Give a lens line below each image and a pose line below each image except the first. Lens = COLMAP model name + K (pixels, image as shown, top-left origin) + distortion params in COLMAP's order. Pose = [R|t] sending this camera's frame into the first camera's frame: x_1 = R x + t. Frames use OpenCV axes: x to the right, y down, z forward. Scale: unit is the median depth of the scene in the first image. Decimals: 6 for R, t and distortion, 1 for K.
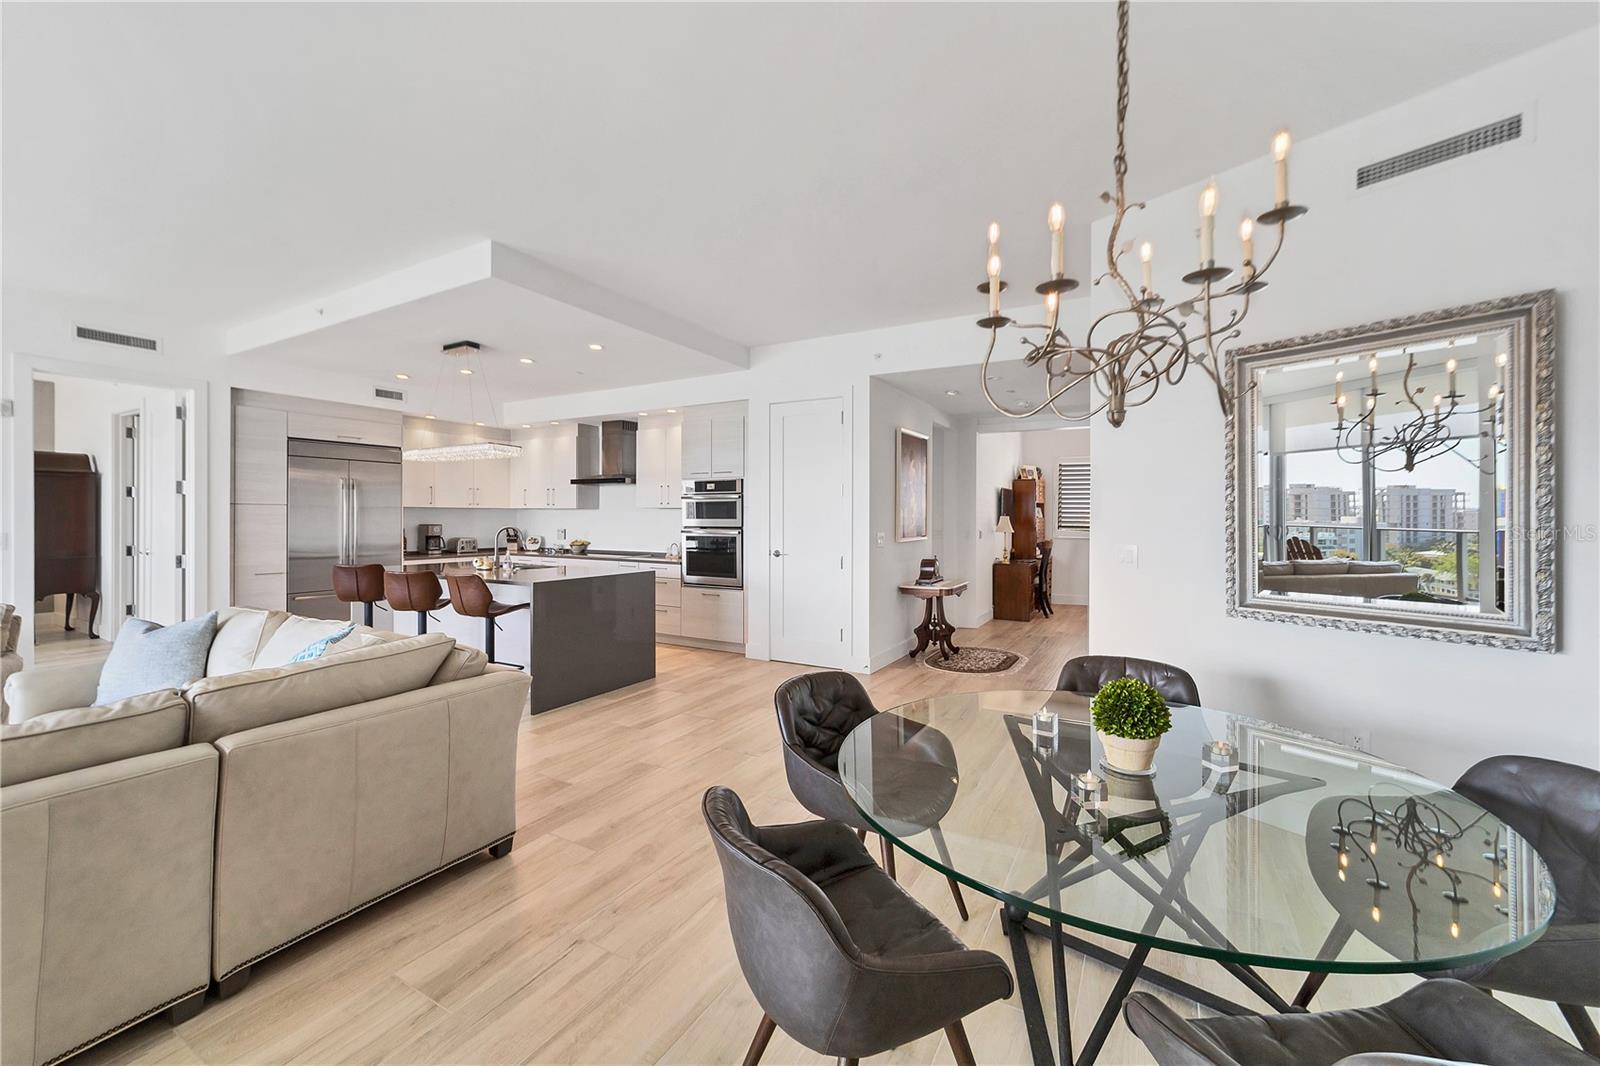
lens RADIAL K [[635.7, 0, 797.1], [0, 635.7, 514.7], [0, 0, 1]] dist [-0.010669, 0.008845]
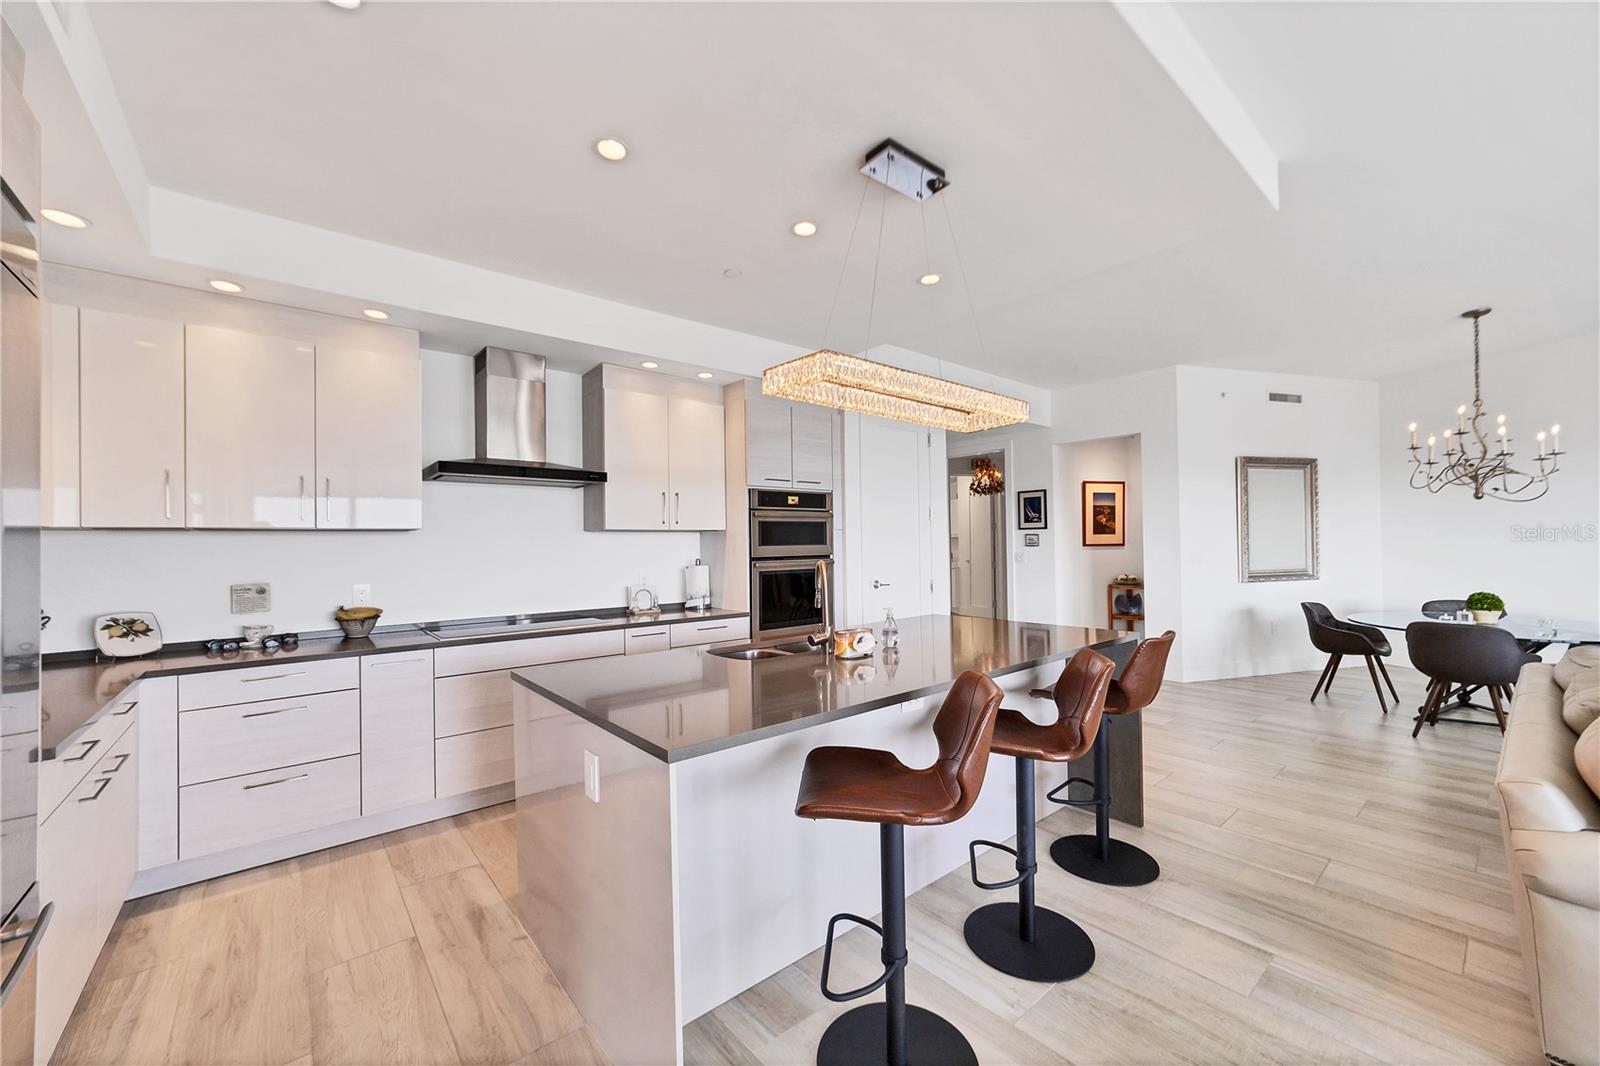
lens RADIAL K [[612.4, 0, 803.2], [0, 612.4, 538.6], [0, 0, 1]] dist [-0.002420, -0.000026]
pose [[0.344946, 0.000118, 0.938623, -0.786711], [0.014239, 0.999884, -0.005359, 0.002960], [-0.938515, 0.015213, 0.344904, 0.748966]]
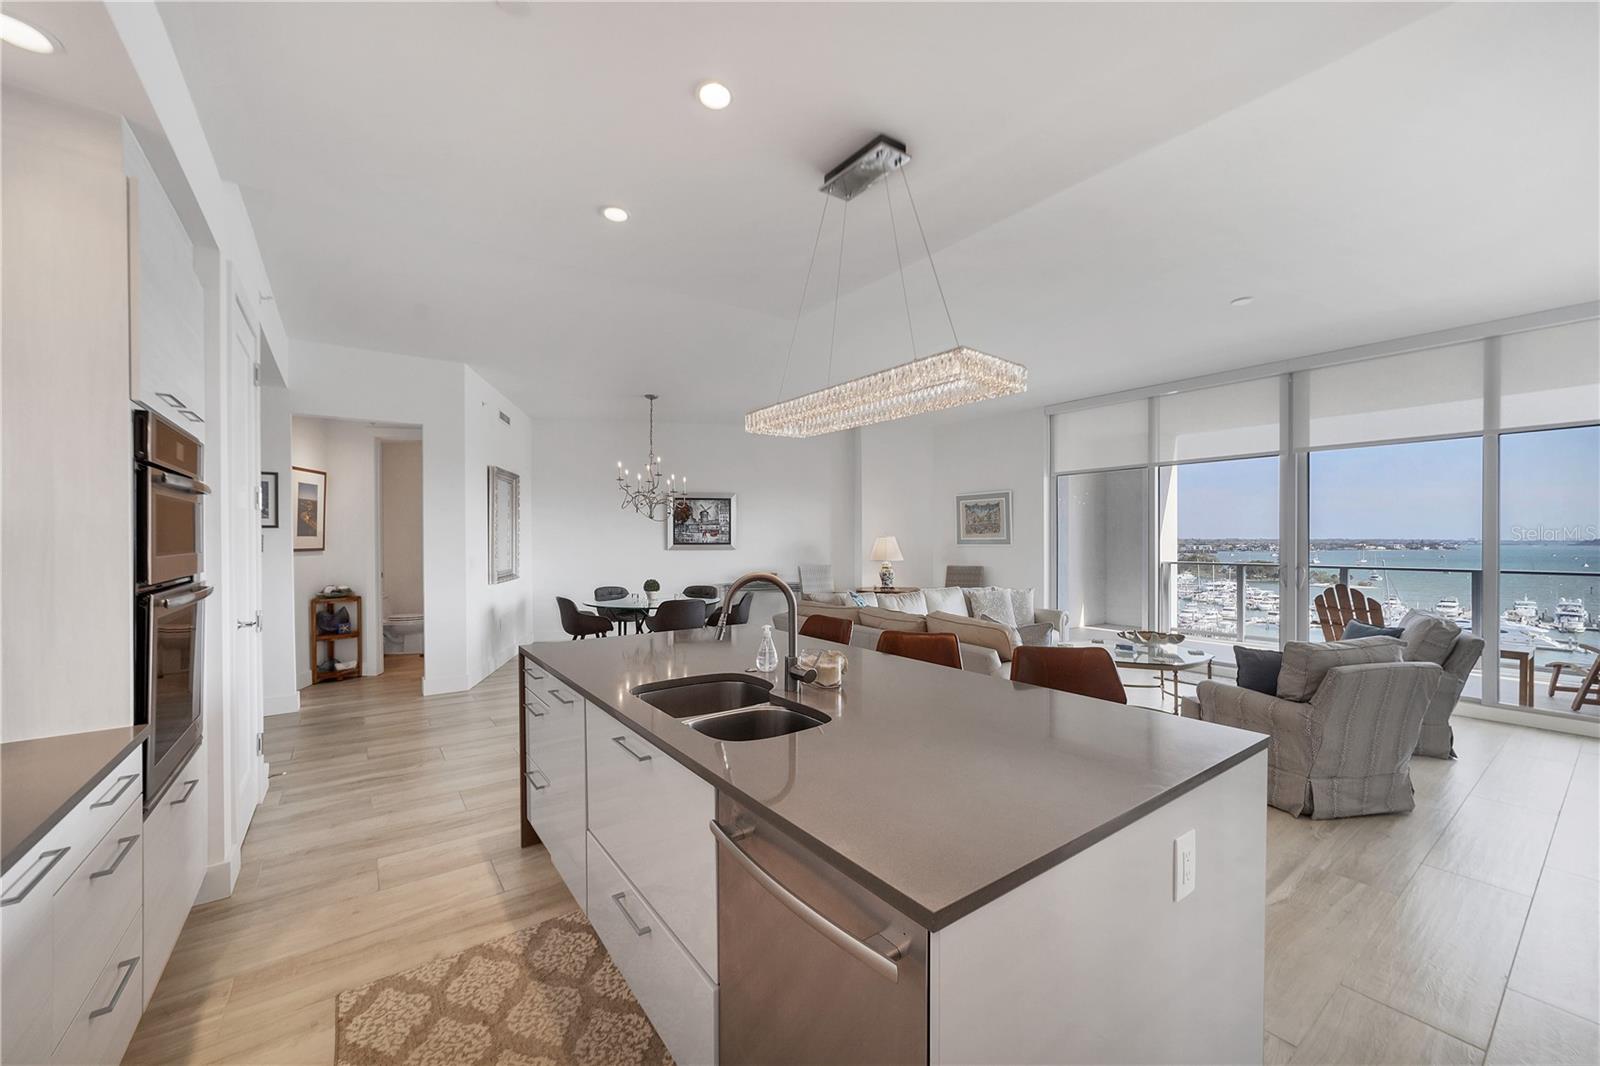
lens RADIAL K [[624.4, 0, 799.5], [0, 624.4, 539.8], [0, 0, 1]] dist [-0.017342, 0.010221]
pose [[-0.912033, -0.005099, 0.410085, -0.548433], [-0.002928, 0.999978, 0.005921, -0.005732], [-0.410106, 0.004200, -0.912028, 1.153977]]
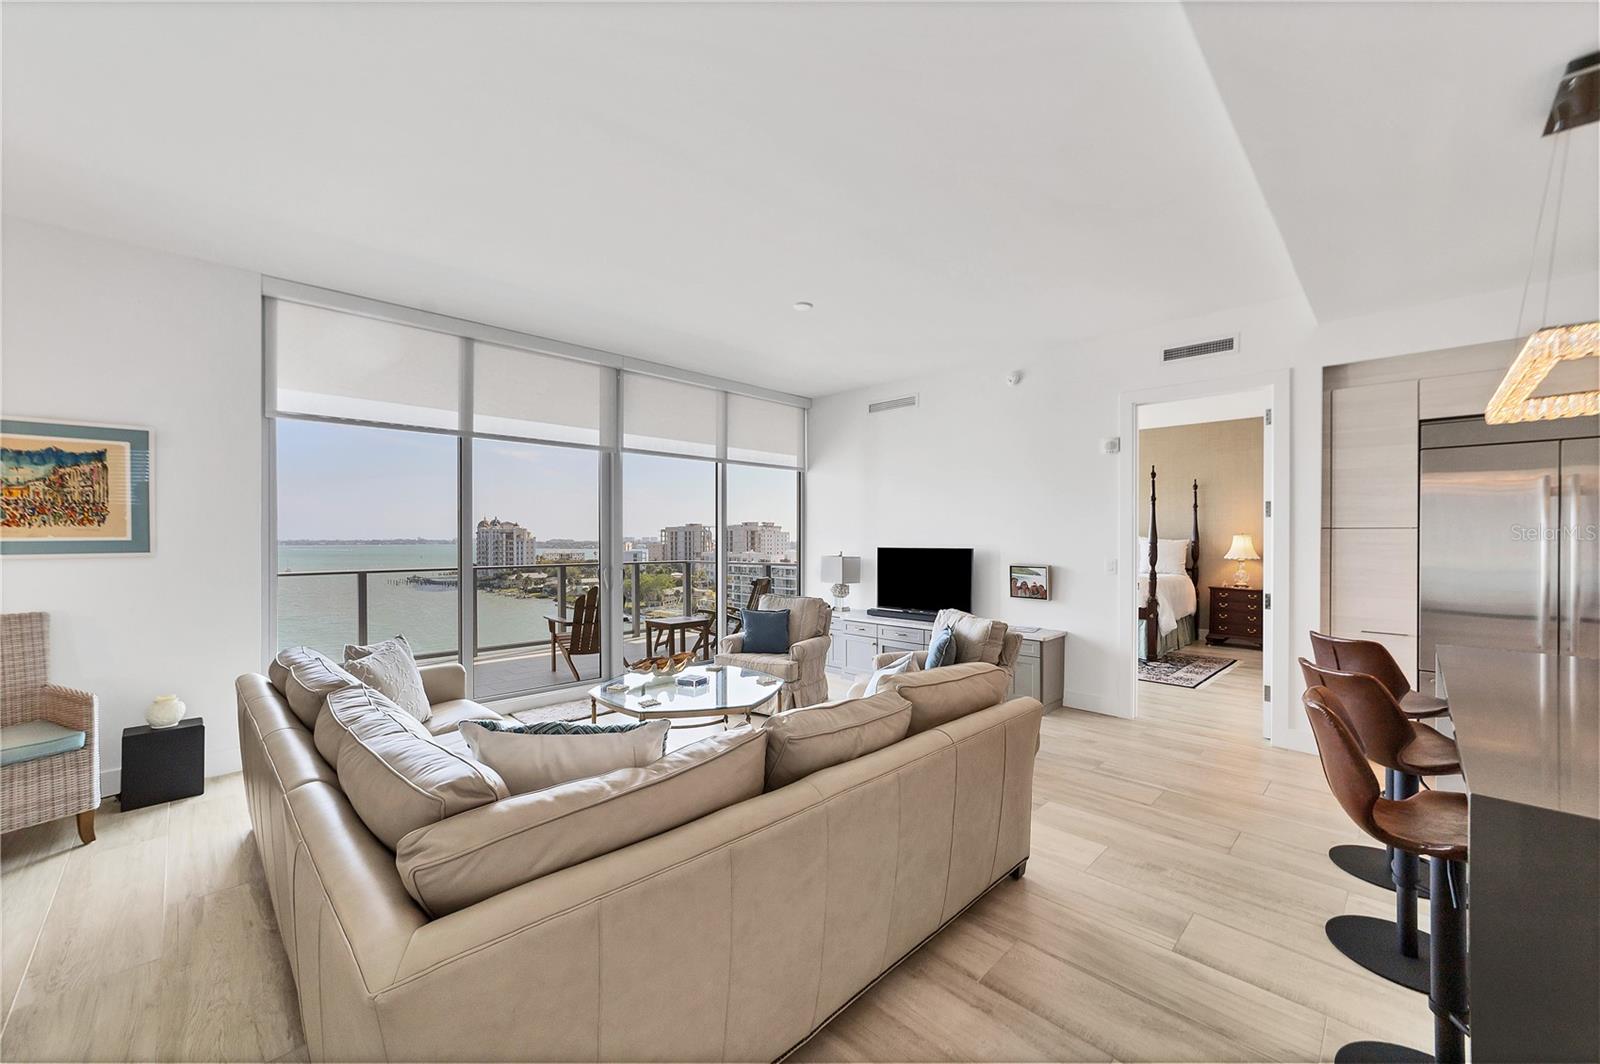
lens RADIAL K [[619.1, 0, 803.6], [0, 619.1, 539.5], [0, 0, 1]] dist [0.000335, 0.000691]
pose [[-0.253896, -0.001807, -0.967230, -0.054101], [-0.001888, 0.999997, -0.001373, -0.002445], [0.967230, 0.001478, -0.253899, 0.531285]]
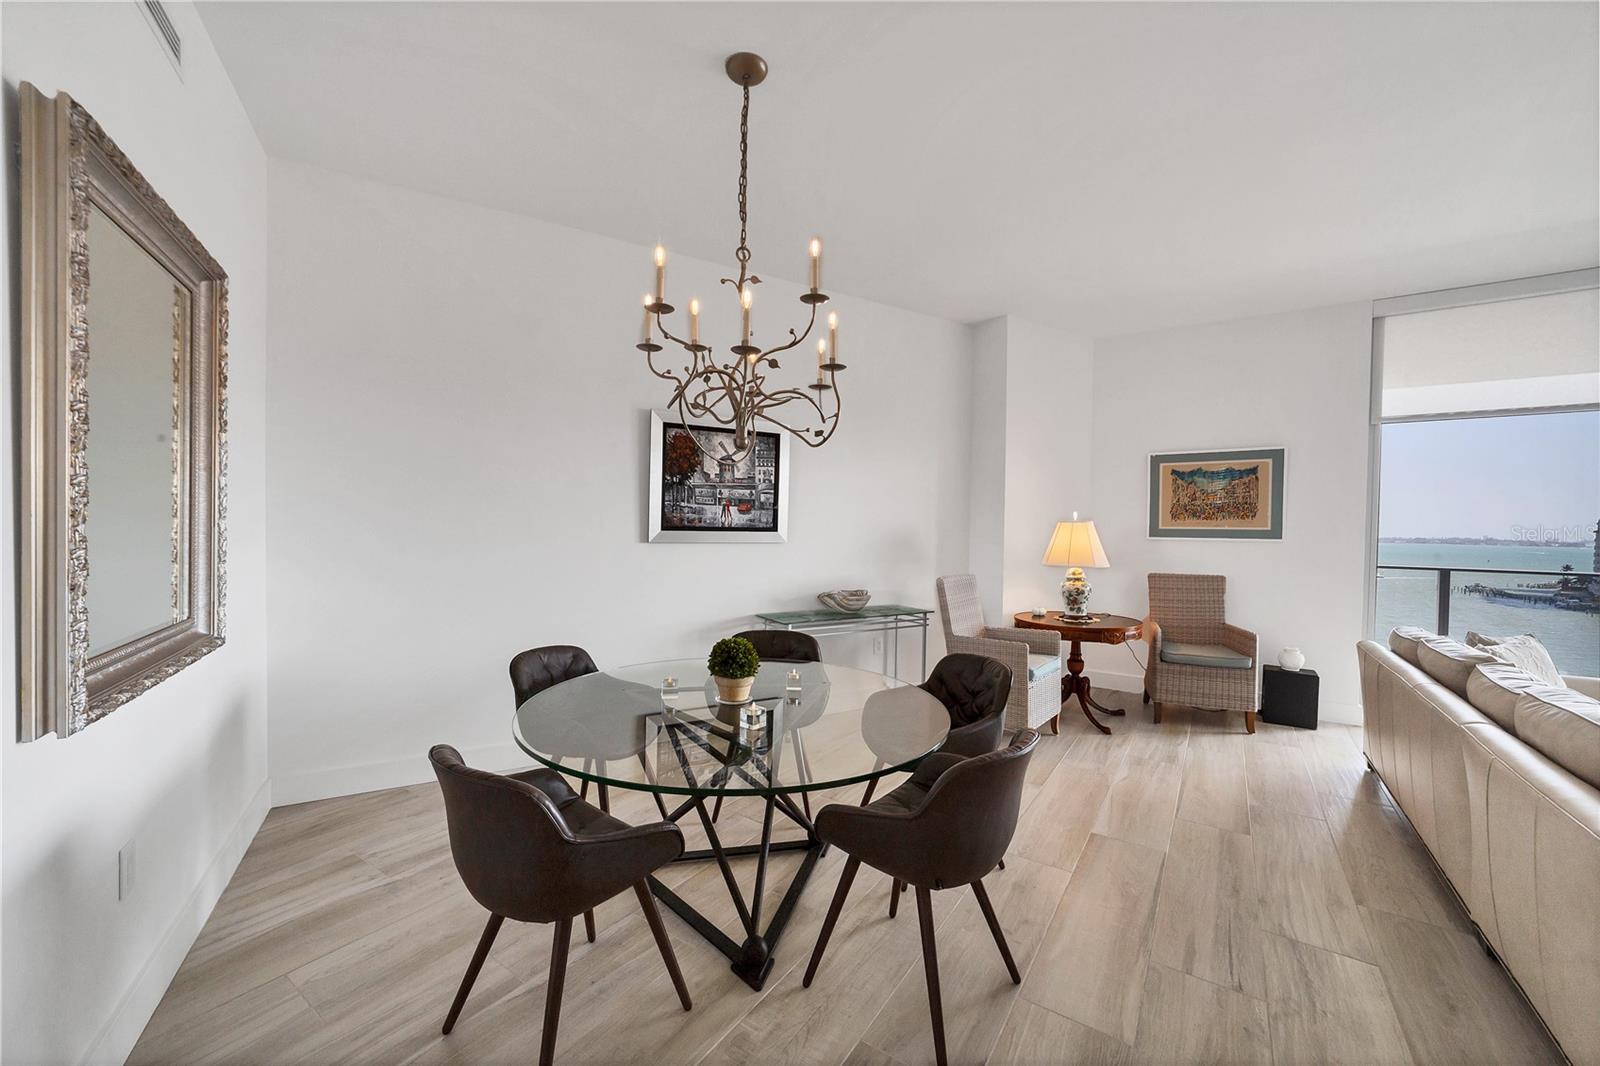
lens RADIAL K [[618.1, 0, 797.7], [0, 618.1, 528.0], [0, 0, 1]] dist [-0.011963, 0.007662]
pose [[-0.996321, -0.025090, 0.081944, 0.074395], [-0.024403, 0.999658, 0.009375, 0.003210], [-0.082152, 0.007341, -0.996593, 0.609529]]
